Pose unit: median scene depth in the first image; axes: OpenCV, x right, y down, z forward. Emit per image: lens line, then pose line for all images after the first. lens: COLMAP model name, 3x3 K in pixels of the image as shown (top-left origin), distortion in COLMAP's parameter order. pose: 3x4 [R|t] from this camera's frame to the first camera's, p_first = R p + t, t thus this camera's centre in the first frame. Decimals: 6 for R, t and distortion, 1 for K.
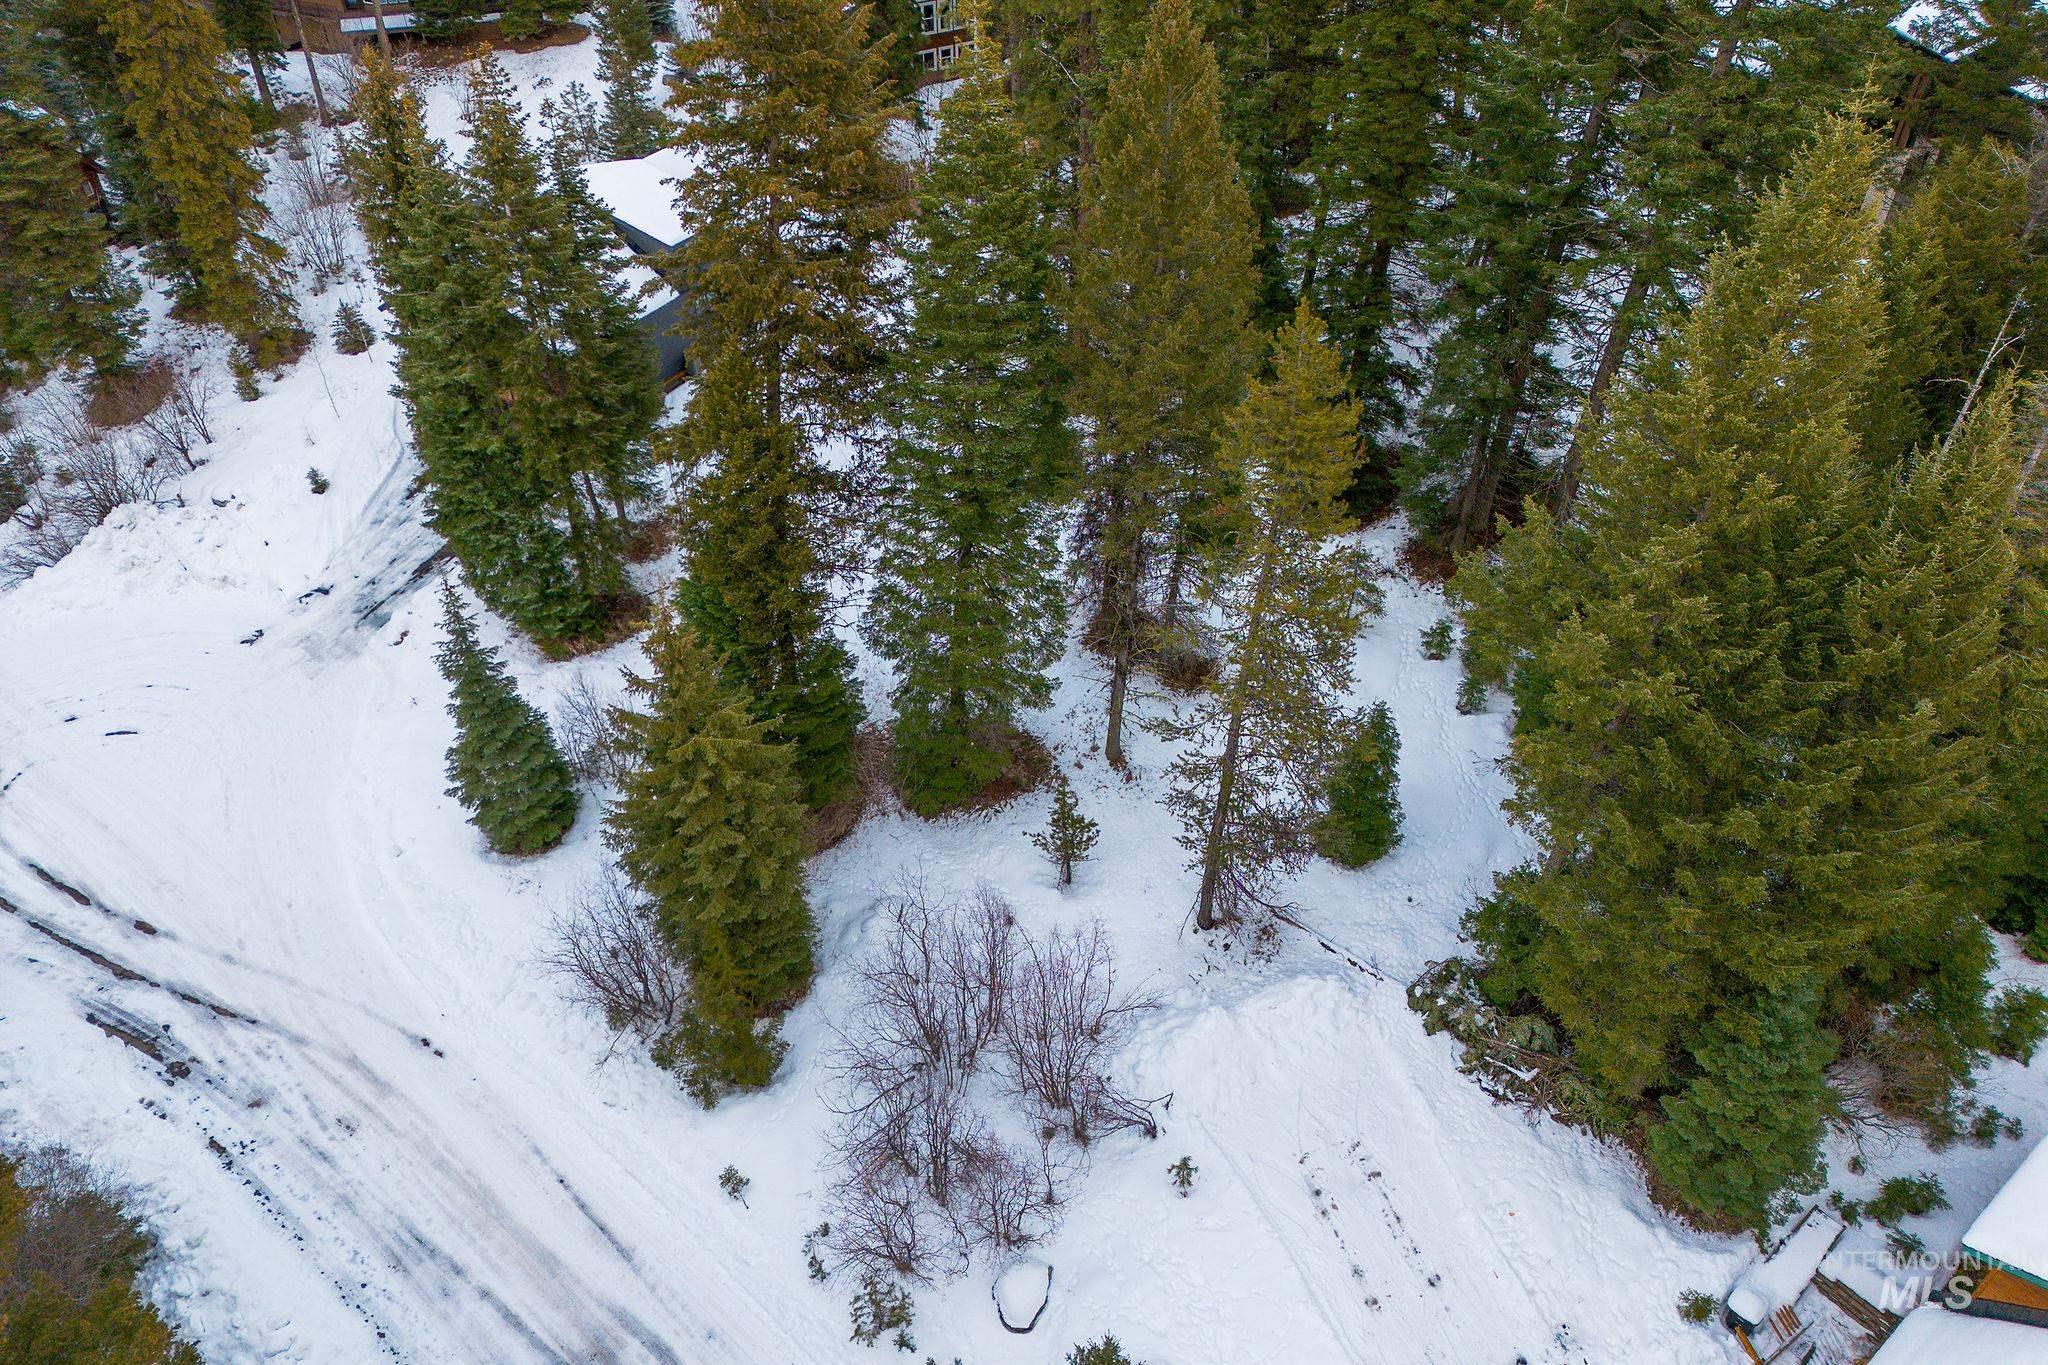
lens RADIAL K [[1432.4, 0, 1020.3], [0, 1432.4, 653.6], [0, 0, 1]] dist [0.068843, -0.052656]
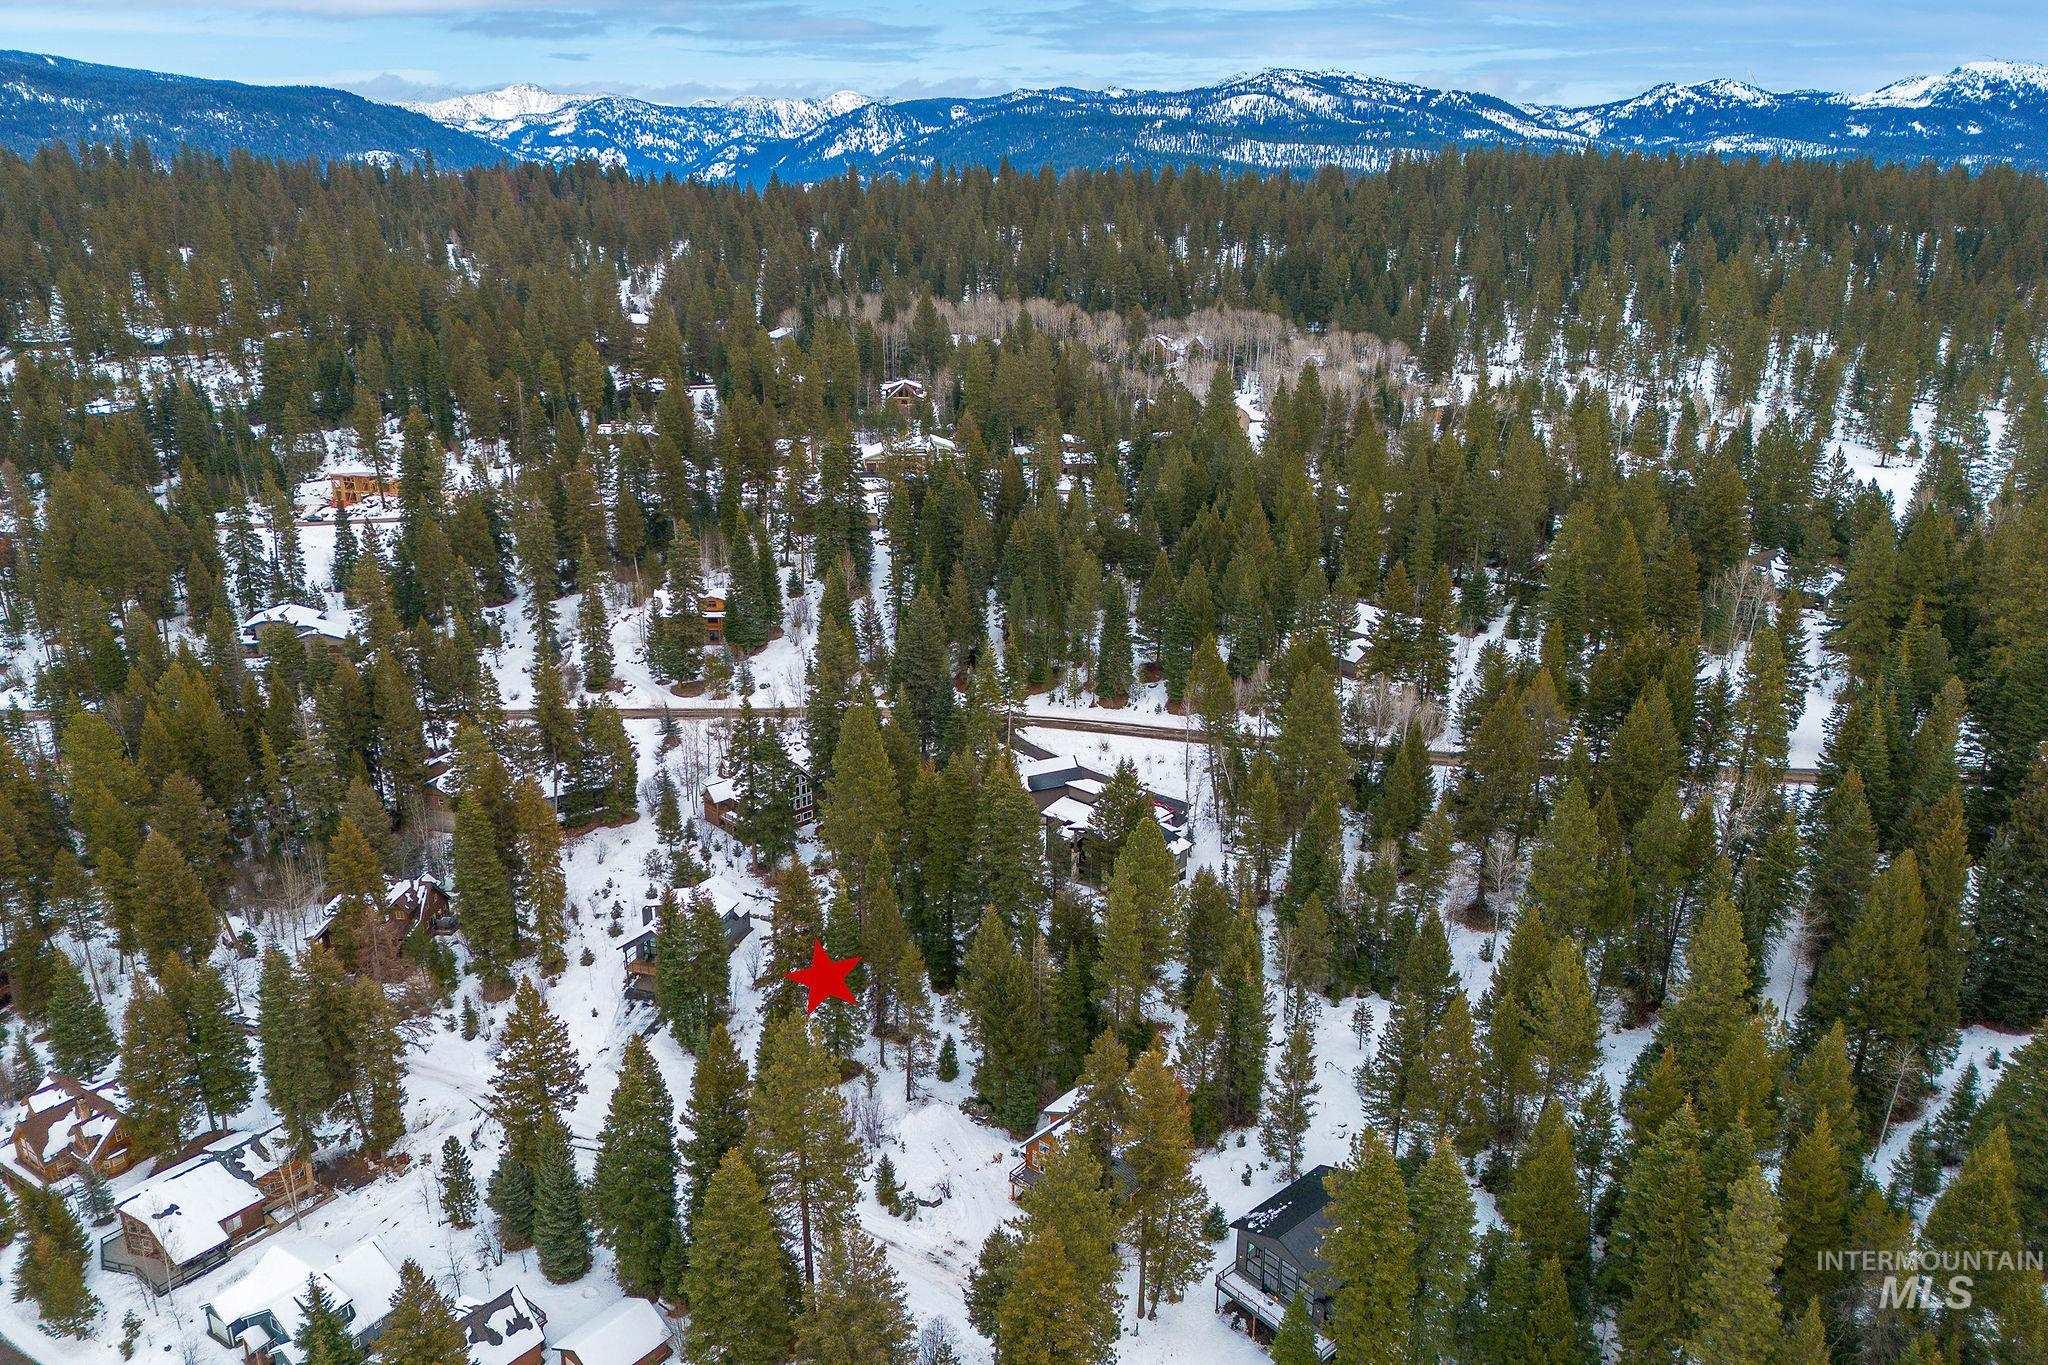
lens RADIAL K [[1432.4, 0, 1018.2], [0, 1432.4, 676.2], [0, 0, 1]] dist [0.068843, -0.052656]
pose [[0.985005, -0.052914, 0.164212, -0.132316], [0.105728, 0.937270, -0.332183, 0.383177], [-0.136334, 0.344564, 0.928810, -2.585584]]
